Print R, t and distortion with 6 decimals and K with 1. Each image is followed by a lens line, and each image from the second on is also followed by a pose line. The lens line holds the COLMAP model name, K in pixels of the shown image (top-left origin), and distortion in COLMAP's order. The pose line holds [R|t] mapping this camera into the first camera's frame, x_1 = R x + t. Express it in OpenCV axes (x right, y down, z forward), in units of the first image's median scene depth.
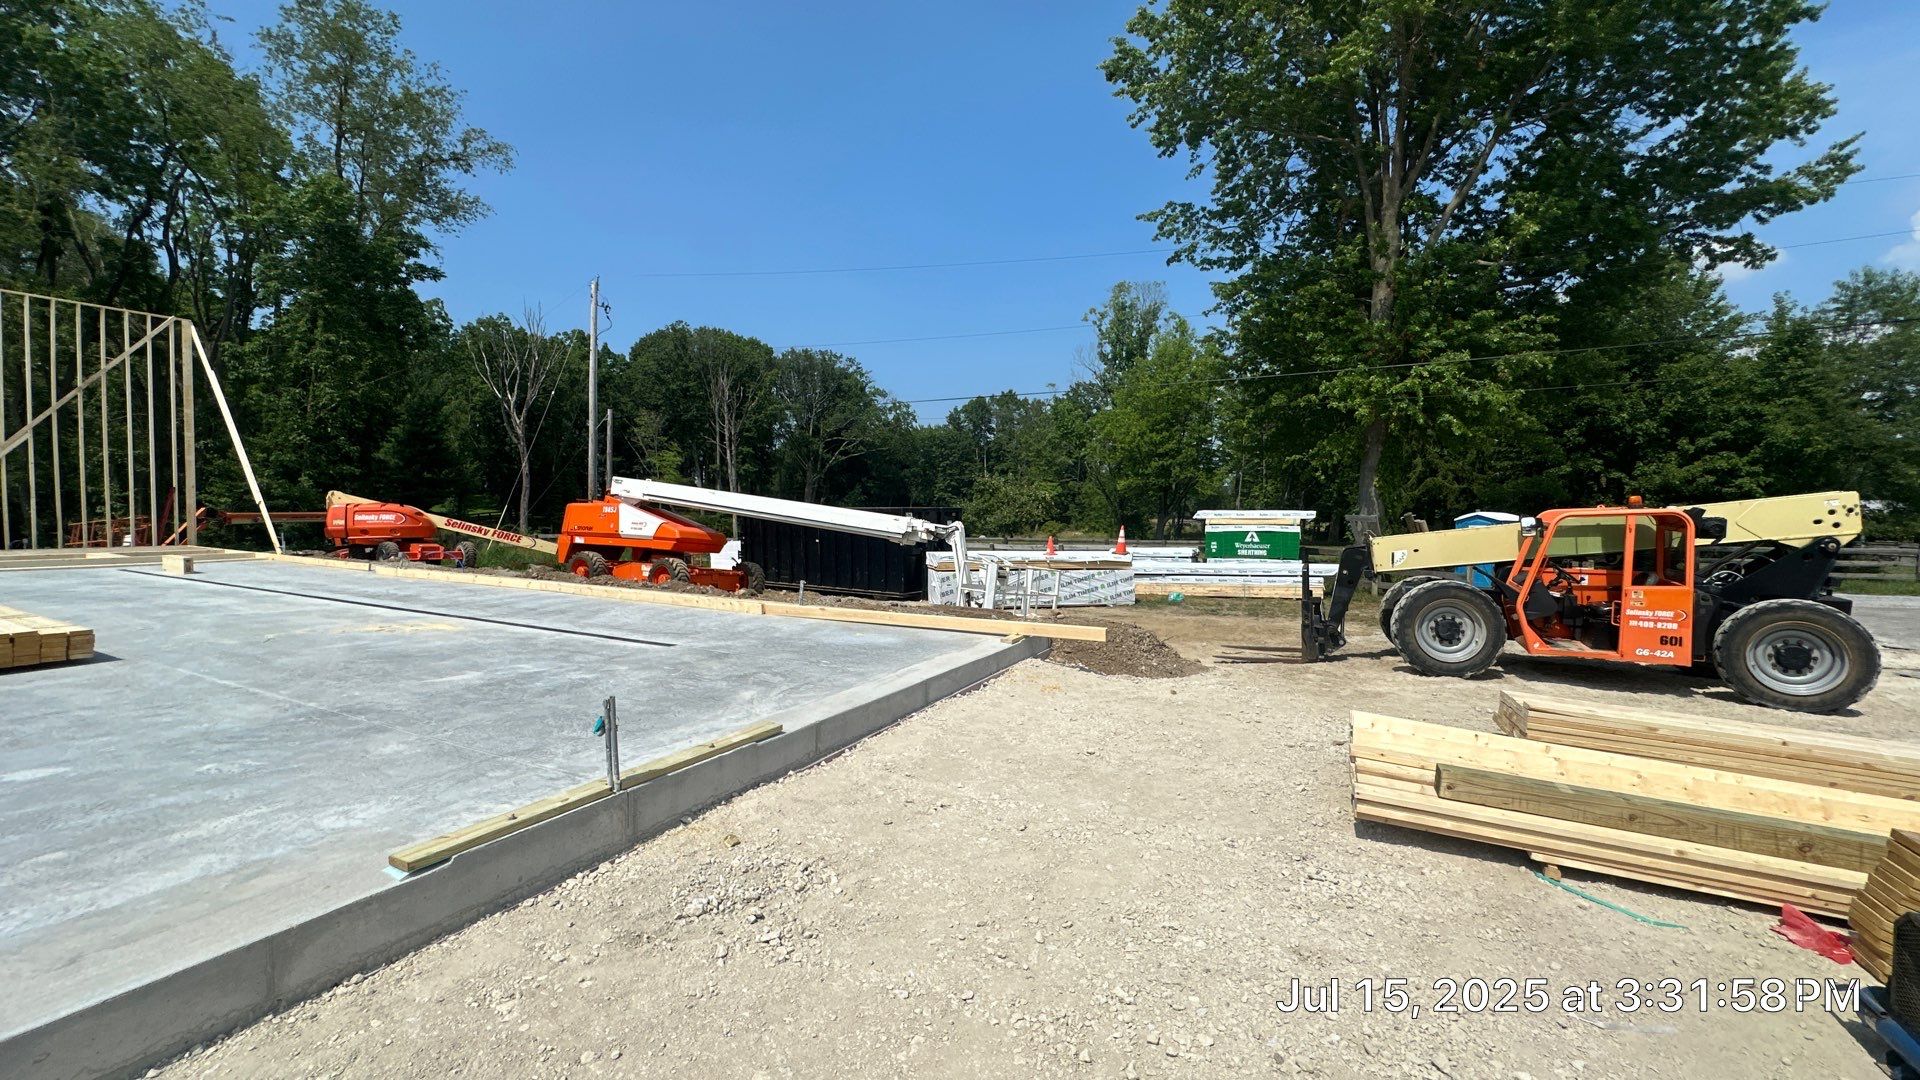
lens RADIAL K [[766.6, 0, 960.1], [0, 766.6, 540.7], [0, 0, 1]] dist [-0.005913, 0.001923]
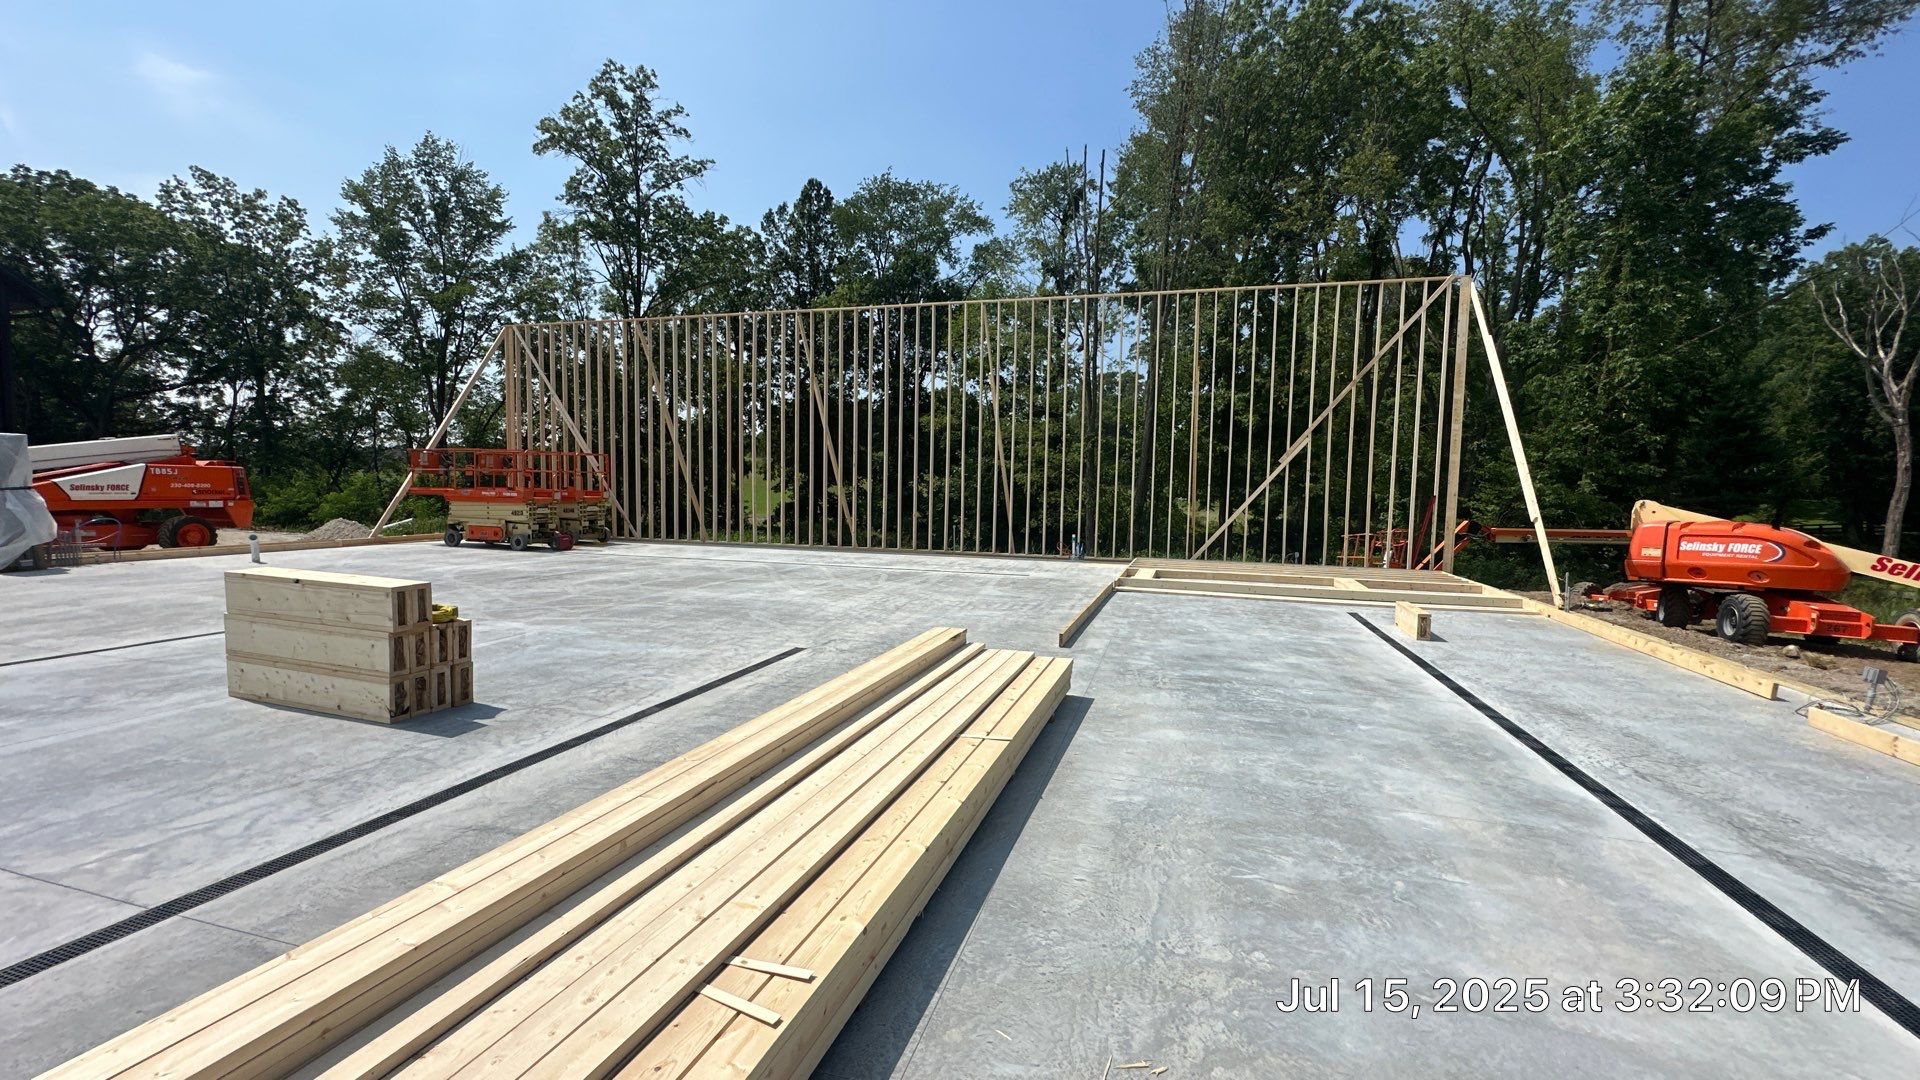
lens RADIAL K [[766.6, 0, 962.0], [0, 766.6, 536.8], [0, 0, 1]] dist [-0.005913, 0.001923]
pose [[0.194299, 0.050405, -0.979647, -0.218842], [-0.059167, 0.997463, 0.039586, -0.018737], [0.979156, 0.050271, 0.196788, 0.231404]]
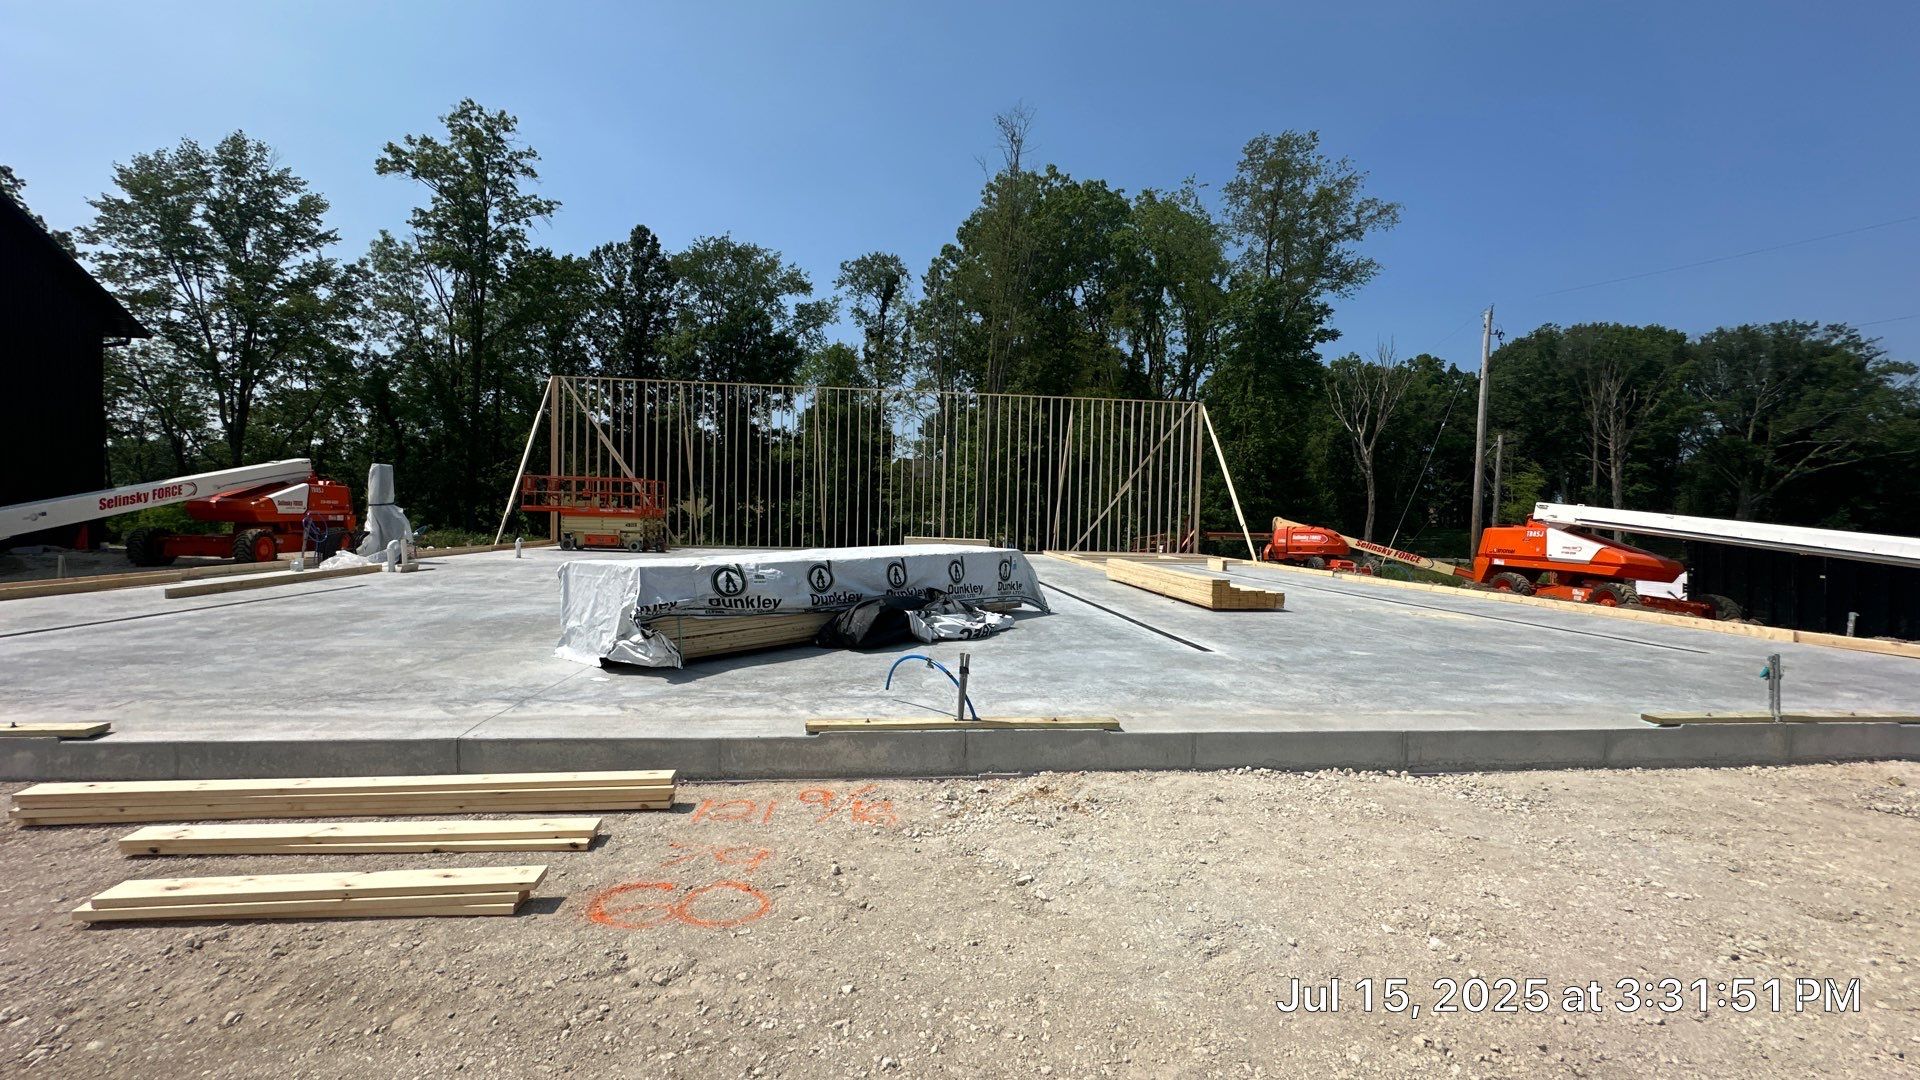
lens RADIAL K [[766.6, 0, 958.3], [0, 766.6, 540.7], [0, 0, 1]] dist [-0.005913, 0.001923]
pose [[0.553444, 0.022752, -0.832575, -0.014189], [-0.051823, 0.998631, -0.007159, 0.009644], [0.831272, 0.047109, 0.553865, -0.132612]]
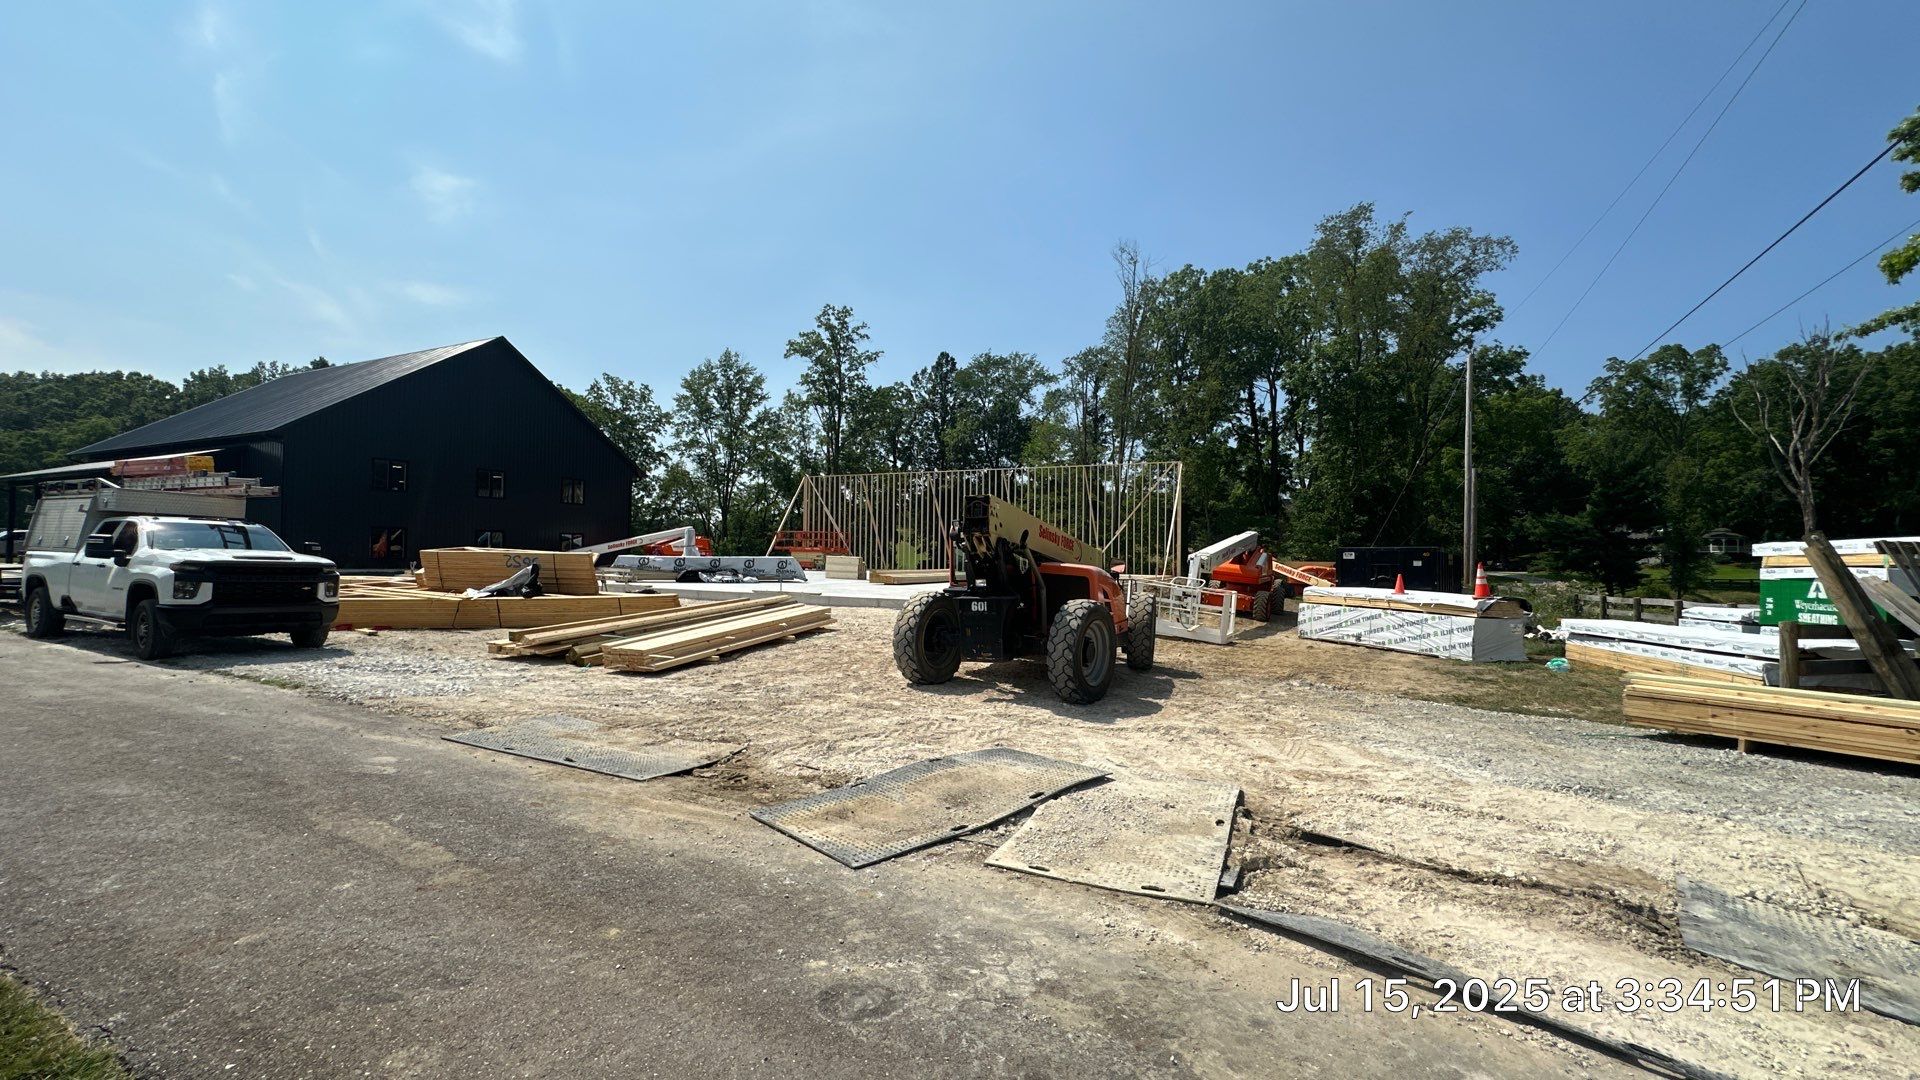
lens RADIAL K [[766.6, 0, 957.9], [0, 766.6, 547.0], [0, 0, 1]] dist [-0.005913, 0.001923]
pose [[0.009907, -0.025441, -0.999627, 0.593368], [-0.058613, 0.997943, -0.025979, 0.009553], [0.998232, 0.058848, 0.008396, 0.266690]]
